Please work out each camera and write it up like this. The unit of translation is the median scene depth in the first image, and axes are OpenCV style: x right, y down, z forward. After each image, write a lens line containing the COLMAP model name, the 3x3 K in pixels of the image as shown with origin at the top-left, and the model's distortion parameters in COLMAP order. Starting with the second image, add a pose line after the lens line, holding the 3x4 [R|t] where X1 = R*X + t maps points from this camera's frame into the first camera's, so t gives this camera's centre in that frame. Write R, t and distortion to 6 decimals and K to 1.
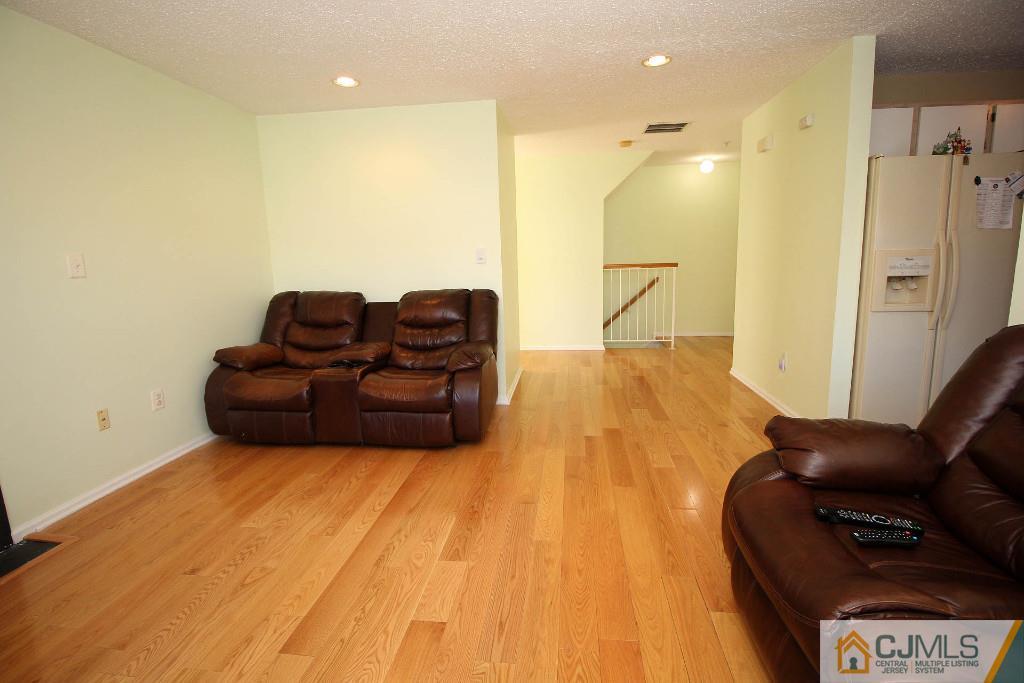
lens RADIAL K [[479.0, 0, 507.5], [0, 479.0, 332.4], [0, 0, 1]] dist [-0.011048, -0.007740]
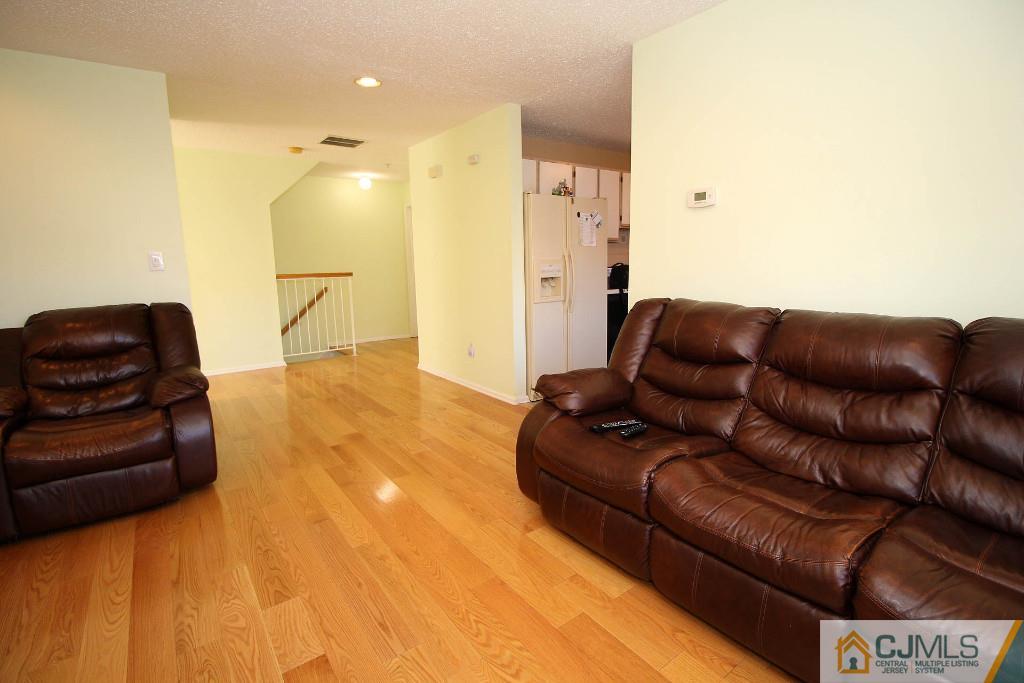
lens RADIAL K [[479.0, 0, 514.3], [0, 479.0, 331.3], [0, 0, 1]] dist [-0.011048, -0.007740]
pose [[0.716832, -0.087358, 0.691752, -0.242466], [0.108559, 0.994005, 0.013033, 0.012454], [-0.688743, 0.065753, 0.722017, 0.029706]]
